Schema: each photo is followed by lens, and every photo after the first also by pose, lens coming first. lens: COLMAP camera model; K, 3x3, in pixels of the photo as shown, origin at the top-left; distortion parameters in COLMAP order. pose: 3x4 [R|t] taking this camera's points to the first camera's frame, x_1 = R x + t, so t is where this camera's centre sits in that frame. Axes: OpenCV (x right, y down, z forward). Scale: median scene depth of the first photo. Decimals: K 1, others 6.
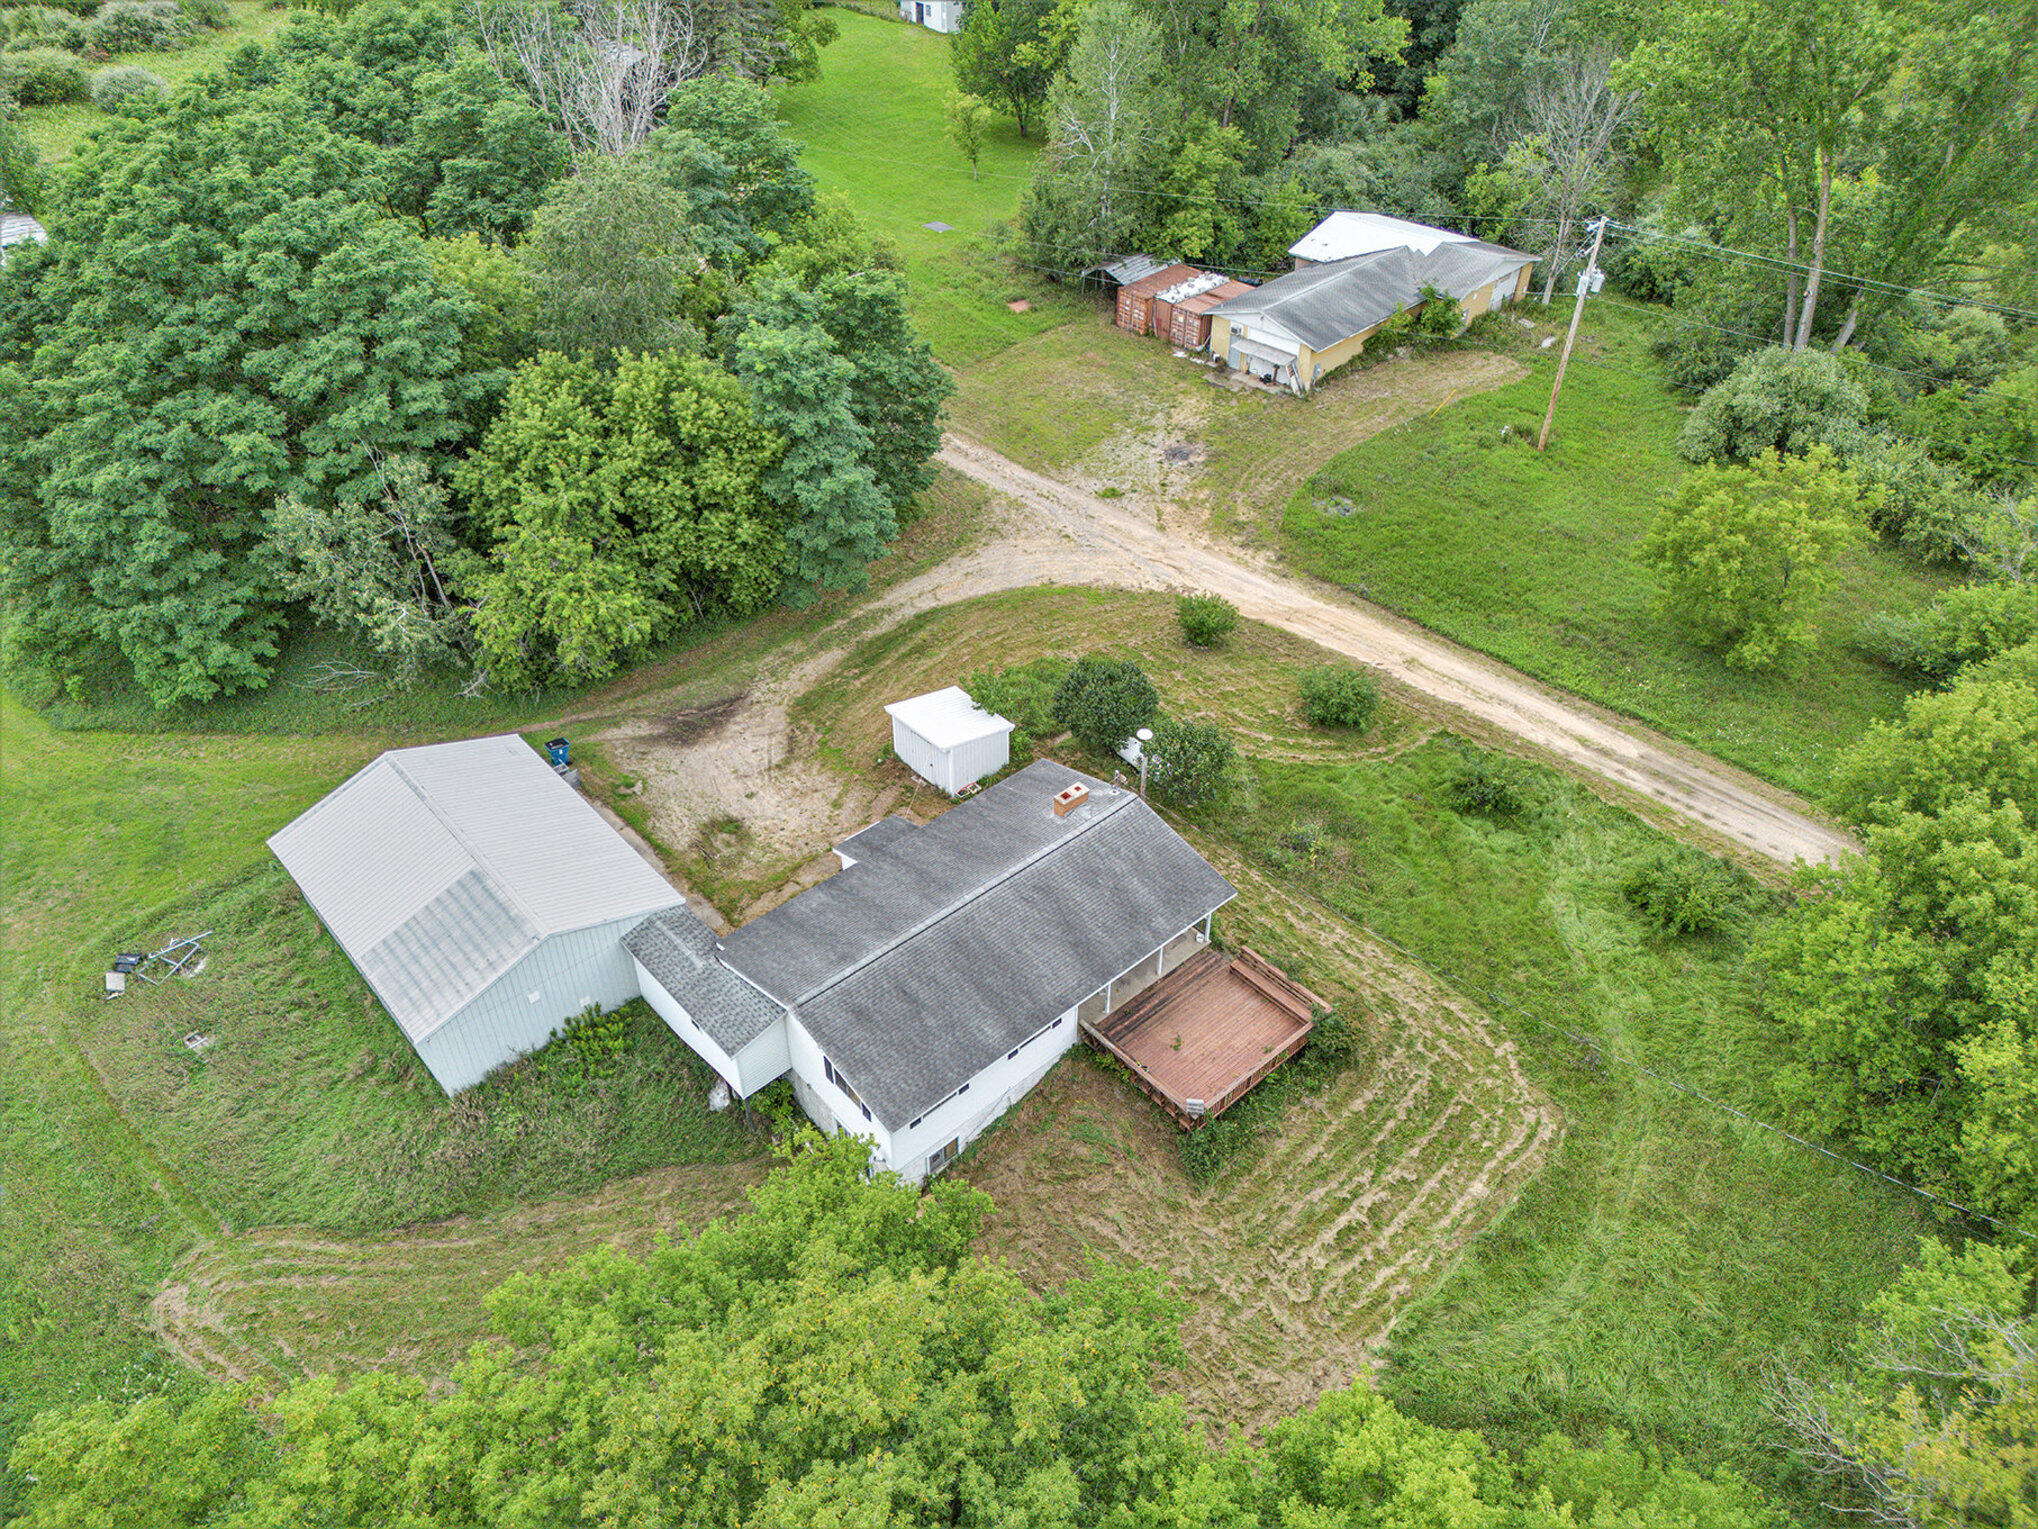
lens RADIAL K [[1423.2, 0, 1011.0], [0, 1423.2, 778.4], [0, 0, 1]] dist [0.074990, -0.078000]
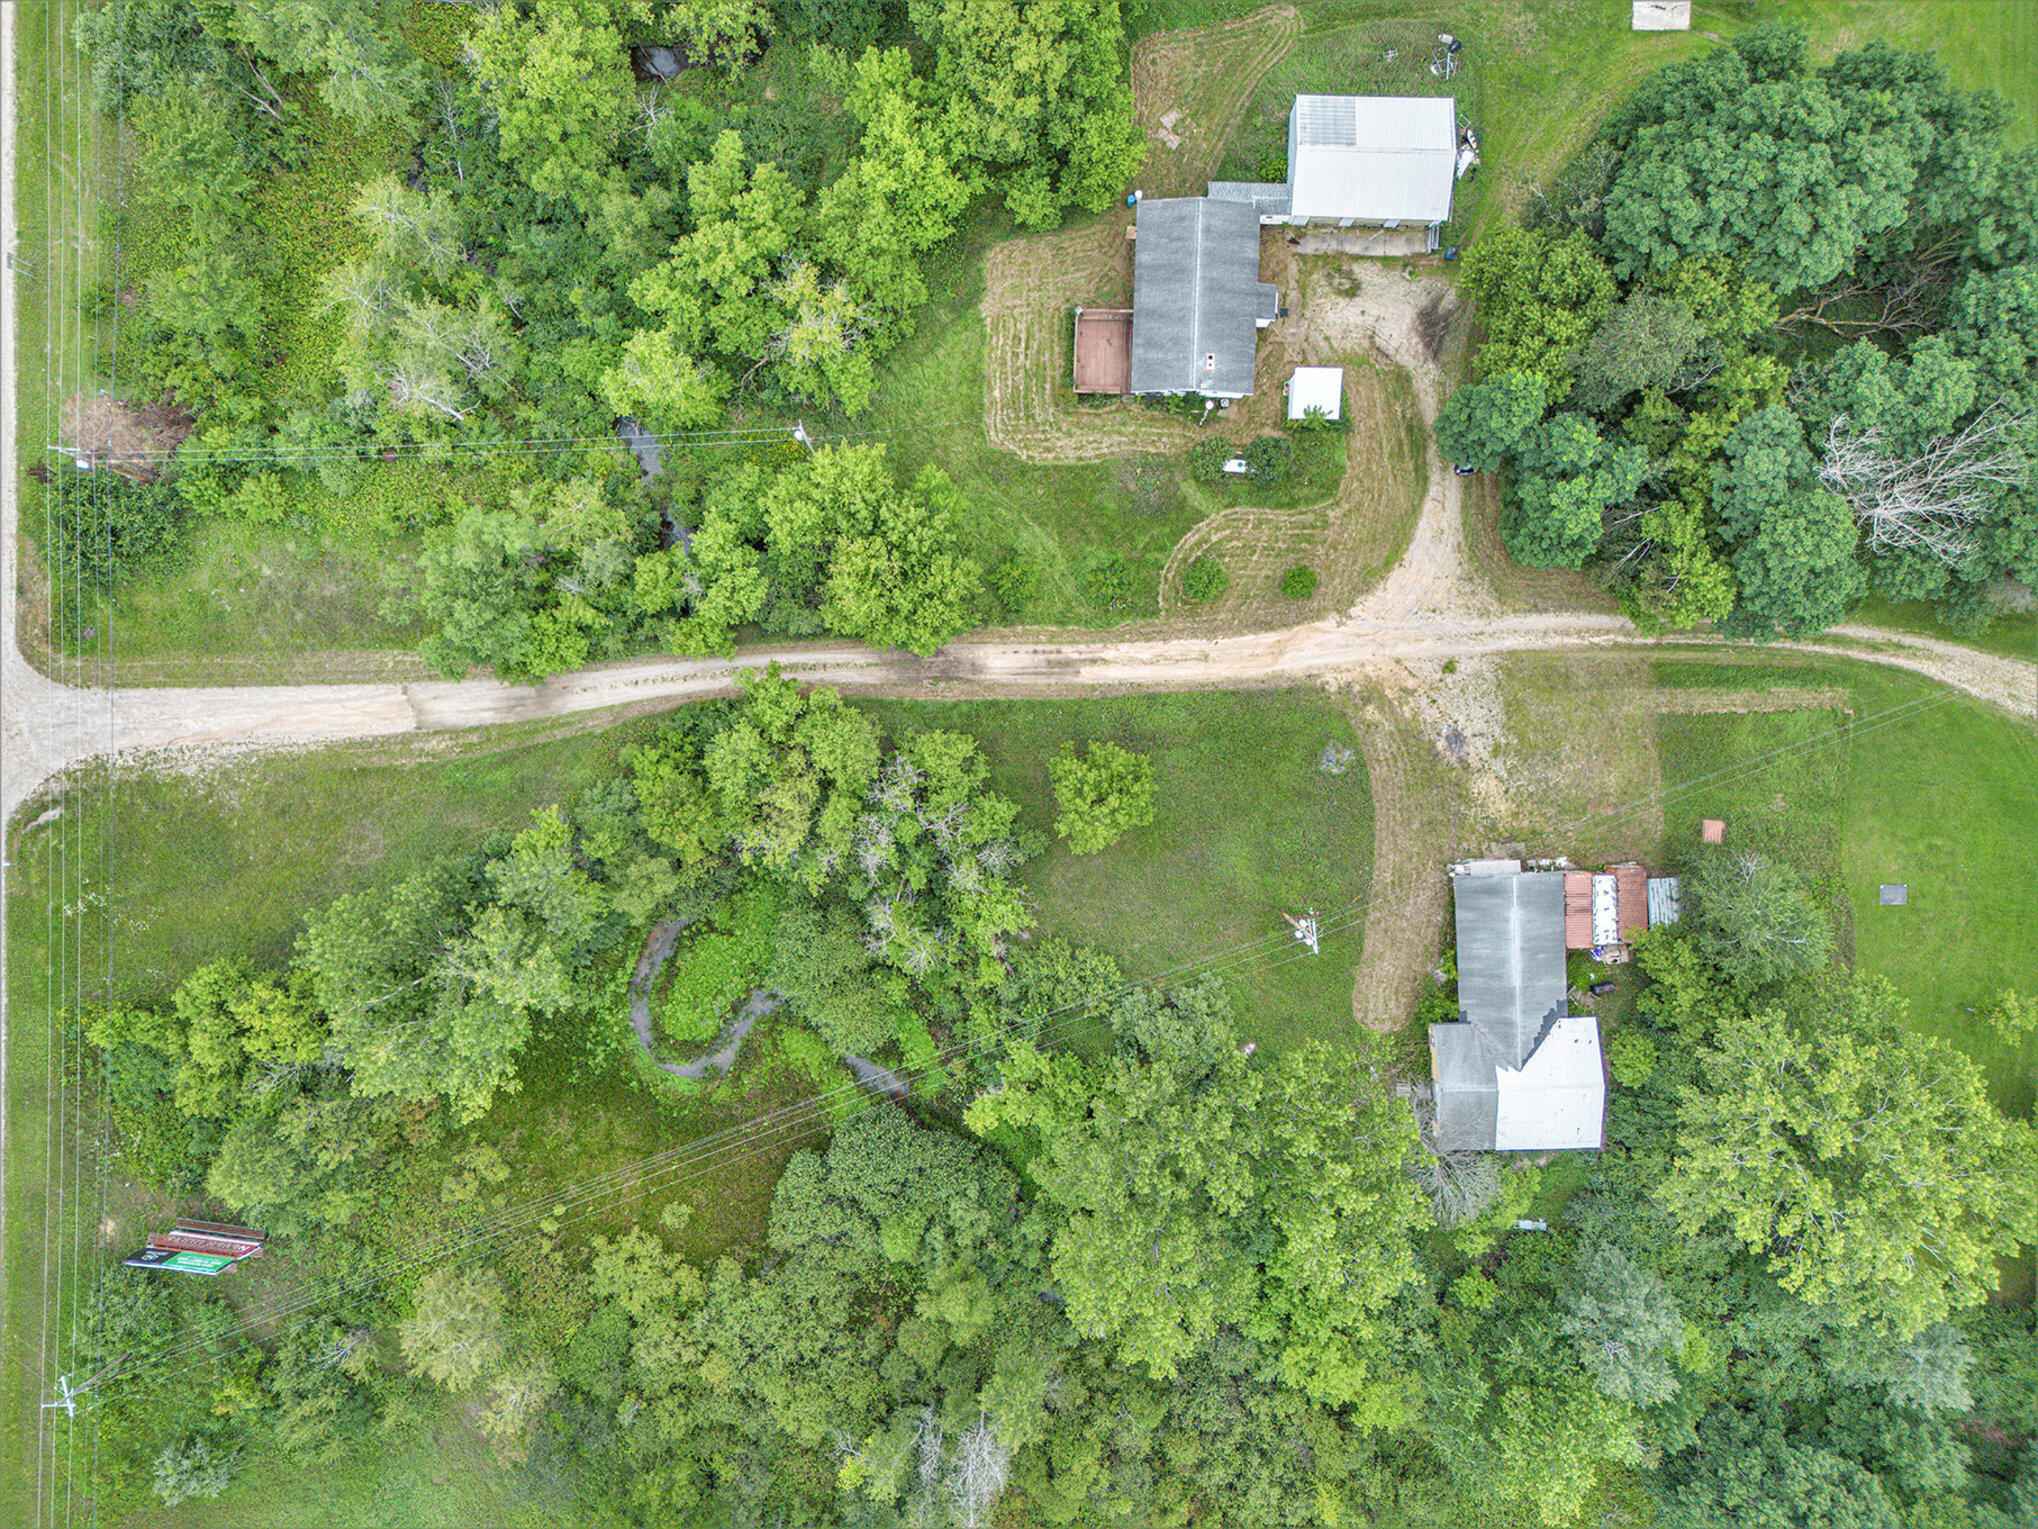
lens RADIAL K [[1423.2, 0, 1011.0], [0, 1423.2, 778.4], [0, 0, 1]] dist [0.074990, -0.078000]
pose [[-0.689389, 0.724039, 0.022592, 0.558492], [-0.448461, -0.451078, 0.771629, -1.538122], [0.568880, 0.521821, 0.635671, -0.223025]]
